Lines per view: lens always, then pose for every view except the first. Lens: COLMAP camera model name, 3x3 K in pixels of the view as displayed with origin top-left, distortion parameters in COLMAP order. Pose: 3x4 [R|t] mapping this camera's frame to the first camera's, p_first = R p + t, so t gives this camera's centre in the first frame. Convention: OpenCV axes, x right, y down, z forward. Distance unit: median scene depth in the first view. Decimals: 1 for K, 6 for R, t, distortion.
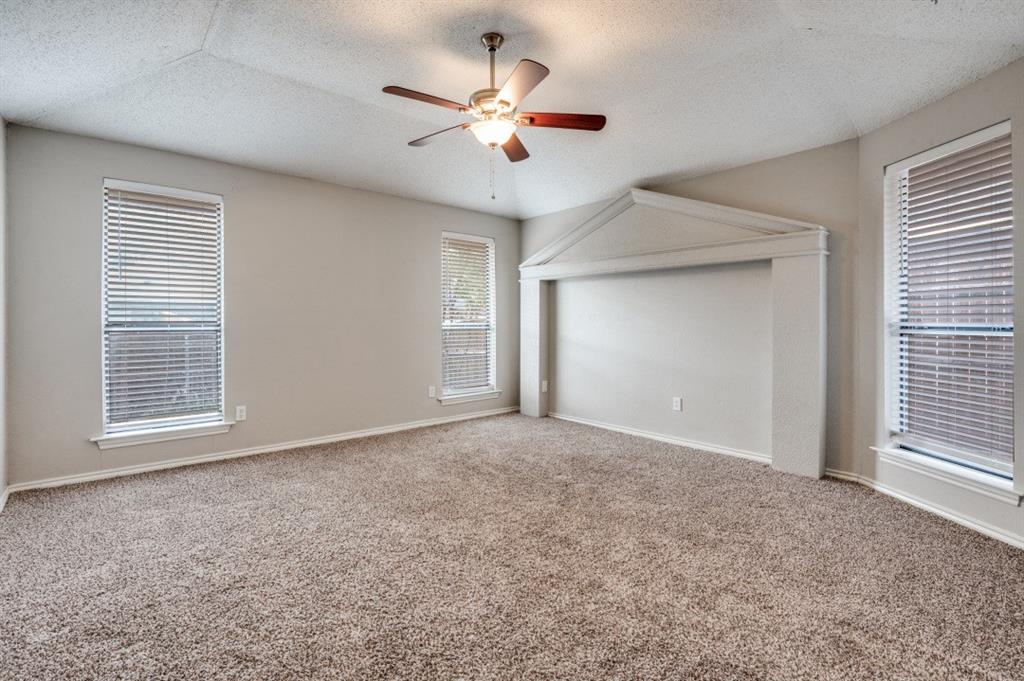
lens RADIAL K [[464.0, 0, 514.2], [0, 464.0, 324.3], [0, 0, 1]] dist [-0.000366, -0.008512]
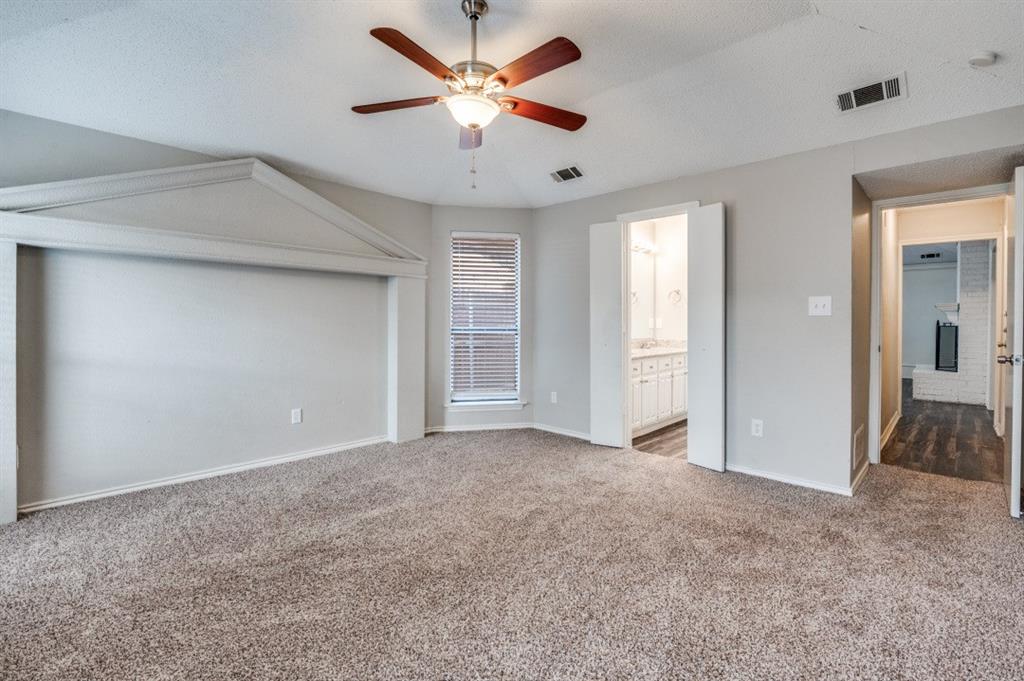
lens RADIAL K [[464.0, 0, 514.2], [0, 464.0, 324.3], [0, 0, 1]] dist [-0.000366, -0.008512]
pose [[-0.084065, -0.001023, 0.996460, -0.609640], [0.003139, 0.999994, 0.001292, -0.009628], [-0.996455, 0.003236, -0.084061, 0.657418]]
